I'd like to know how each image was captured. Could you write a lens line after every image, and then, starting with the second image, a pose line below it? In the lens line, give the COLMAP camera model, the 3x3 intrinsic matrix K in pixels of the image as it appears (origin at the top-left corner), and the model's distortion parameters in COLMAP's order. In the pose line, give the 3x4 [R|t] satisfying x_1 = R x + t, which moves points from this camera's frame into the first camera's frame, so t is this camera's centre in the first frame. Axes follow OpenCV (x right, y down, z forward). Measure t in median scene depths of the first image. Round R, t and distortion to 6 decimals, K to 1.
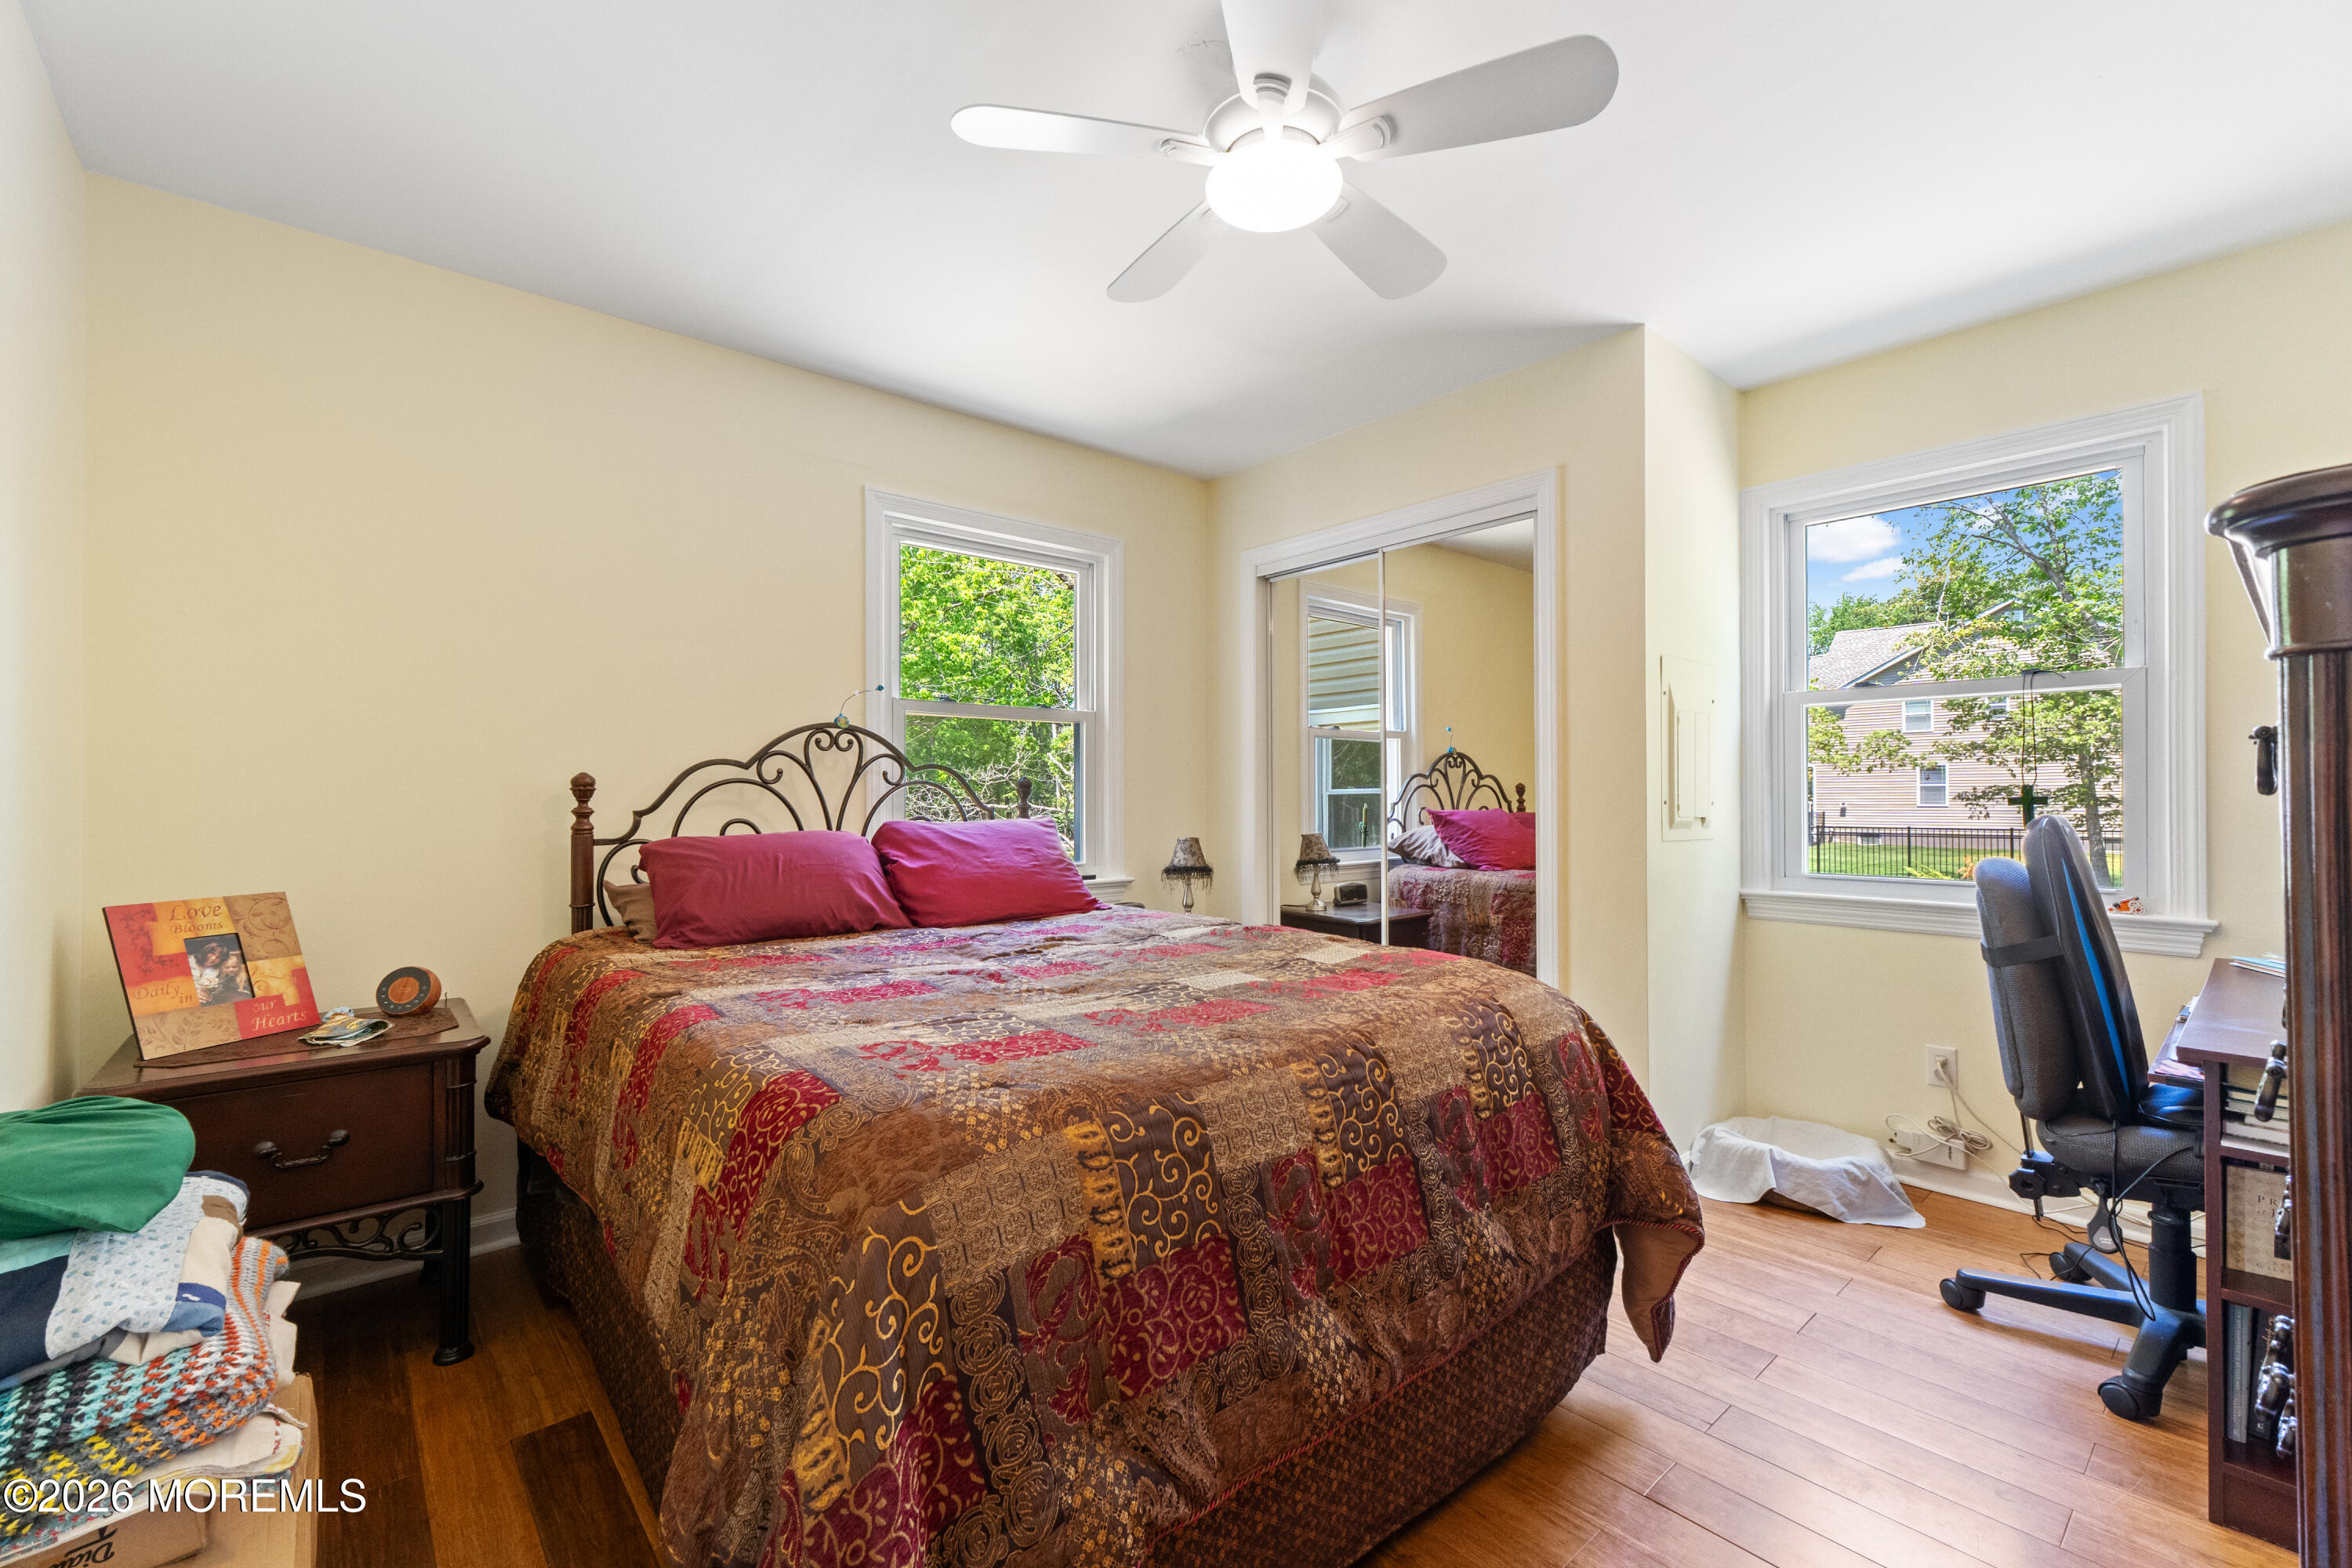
lens RADIAL K [[996.8, 0, 1176.0], [0, 996.8, 784.0], [0, 0, 1]] dist [-0.000078, 0.000298]
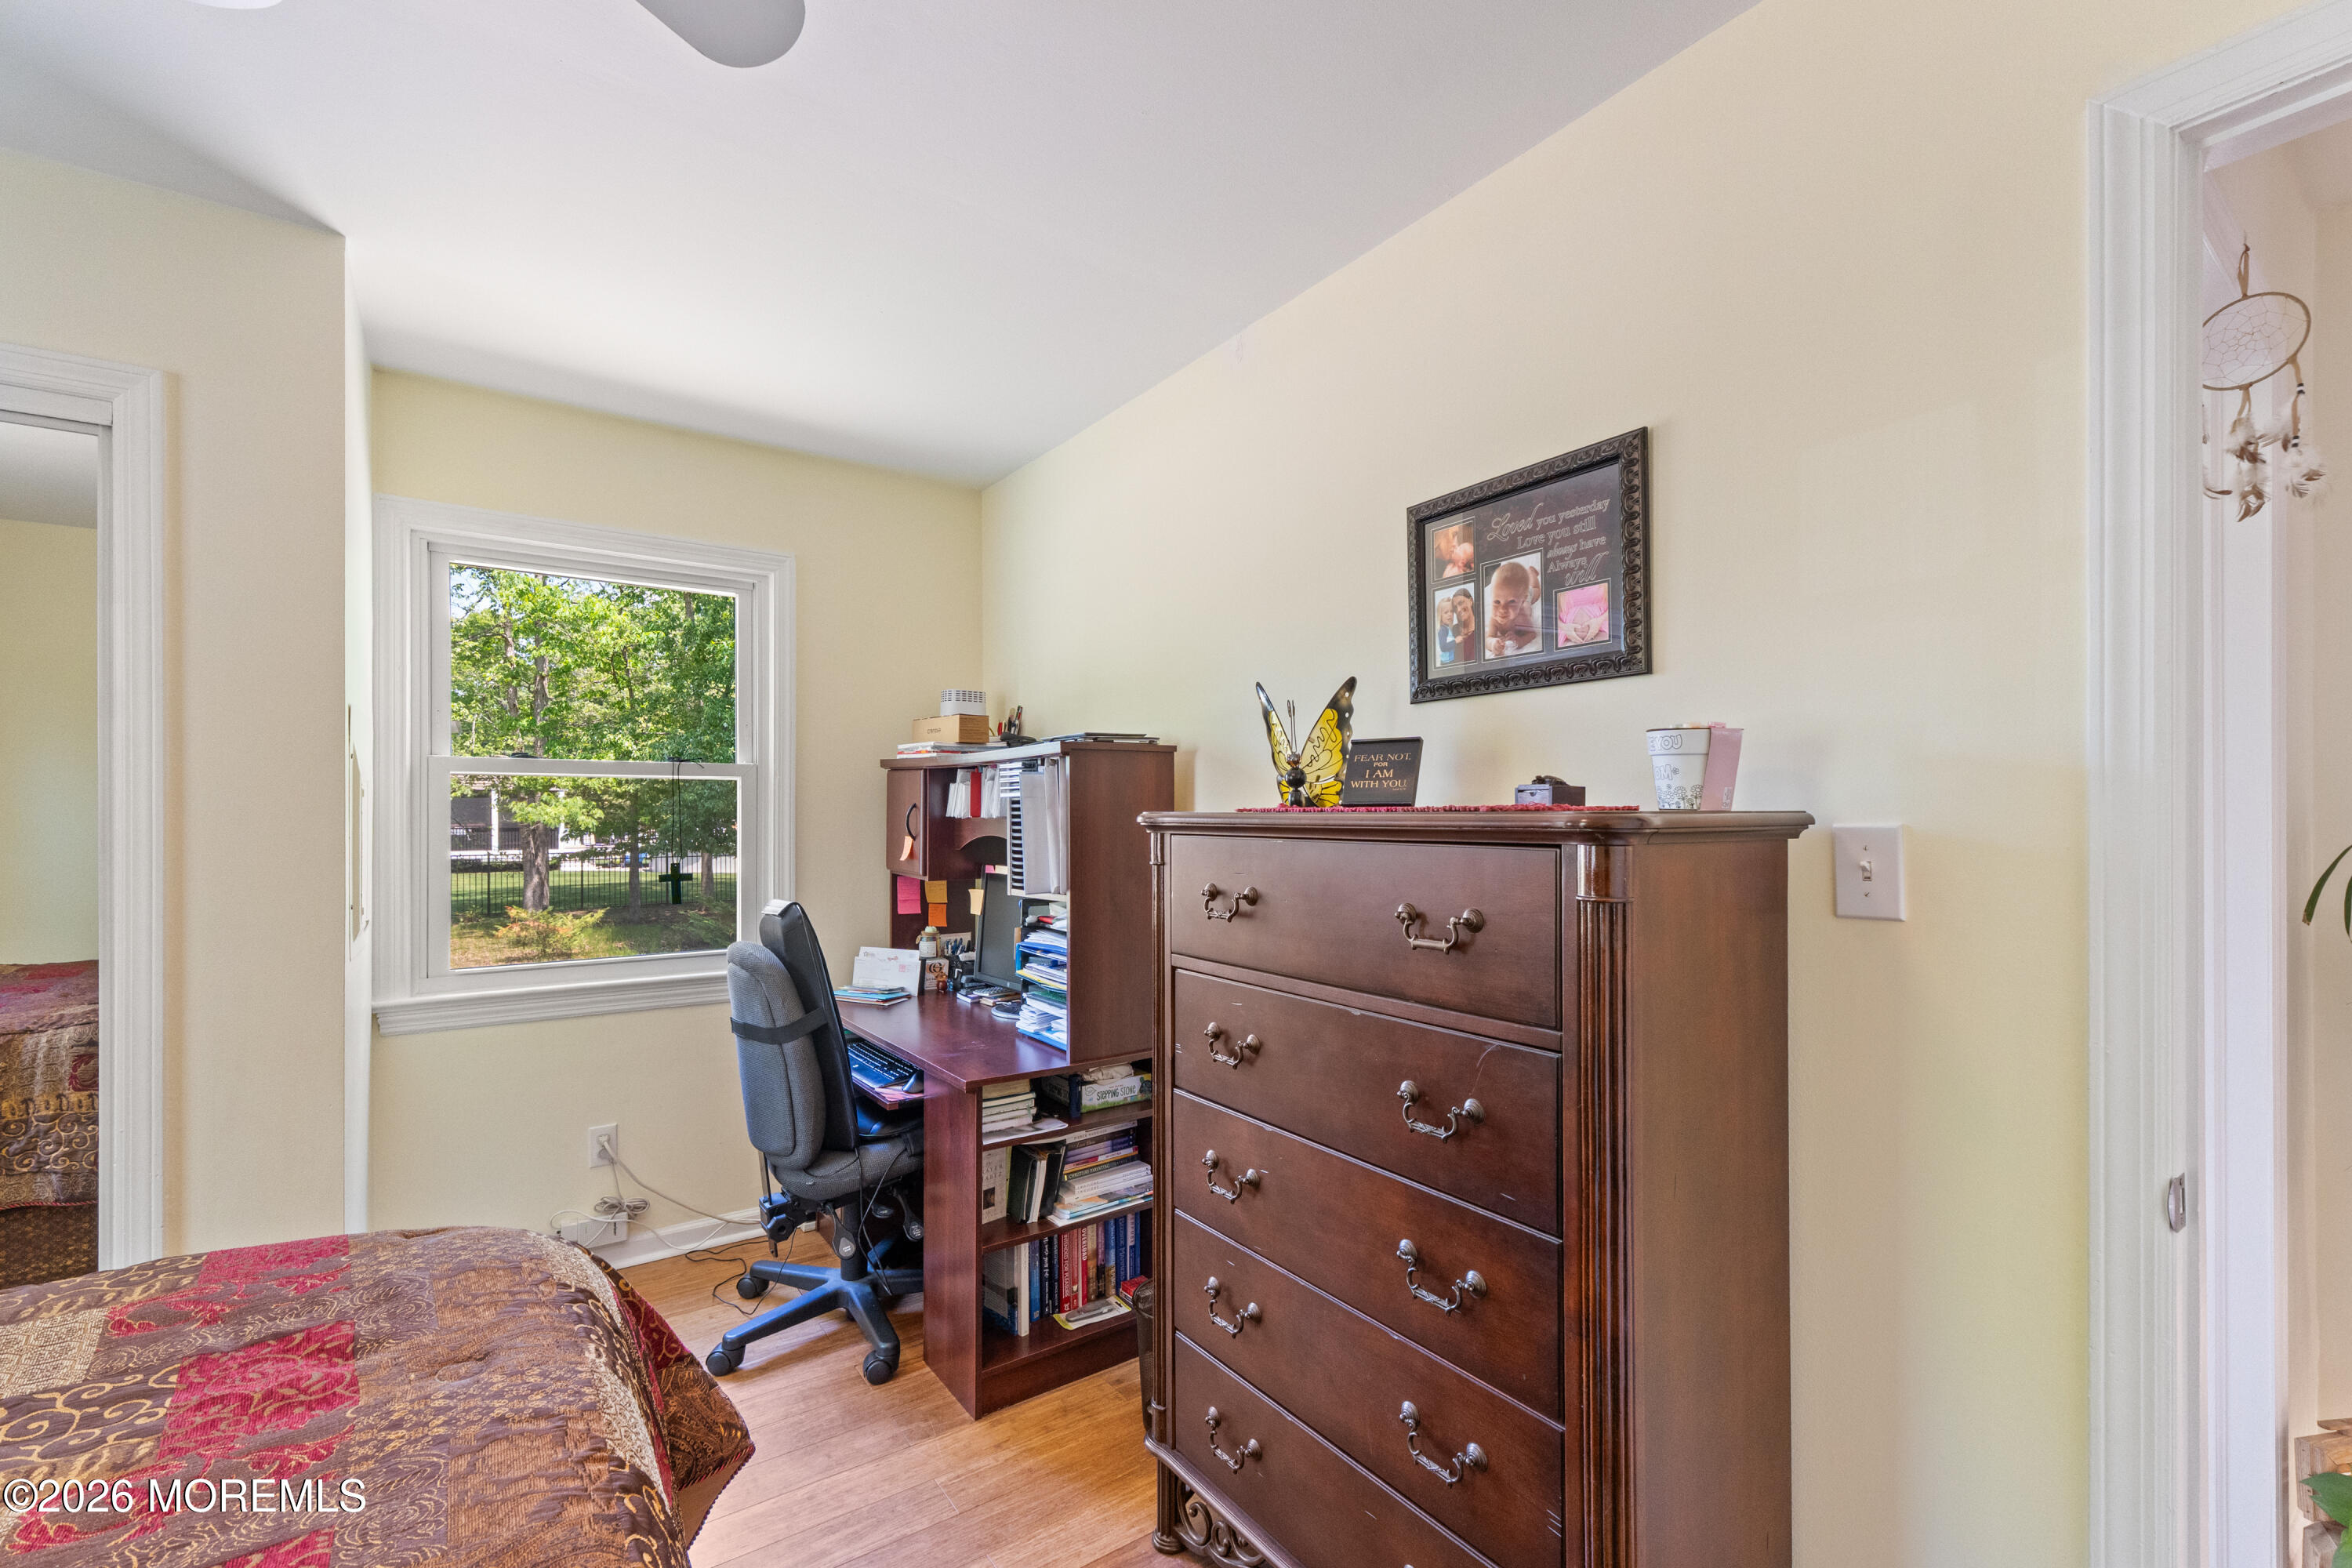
lens RADIAL K [[996.8, 0, 1176.0], [0, 996.8, 784.0], [0, 0, 1]] dist [-0.000078, 0.000298]
pose [[0.080565, 0.020509, 0.996538, -0.189121], [-0.011373, 0.999742, -0.019656, -0.065536], [-0.996684, -0.009750, 0.080778, 0.359752]]
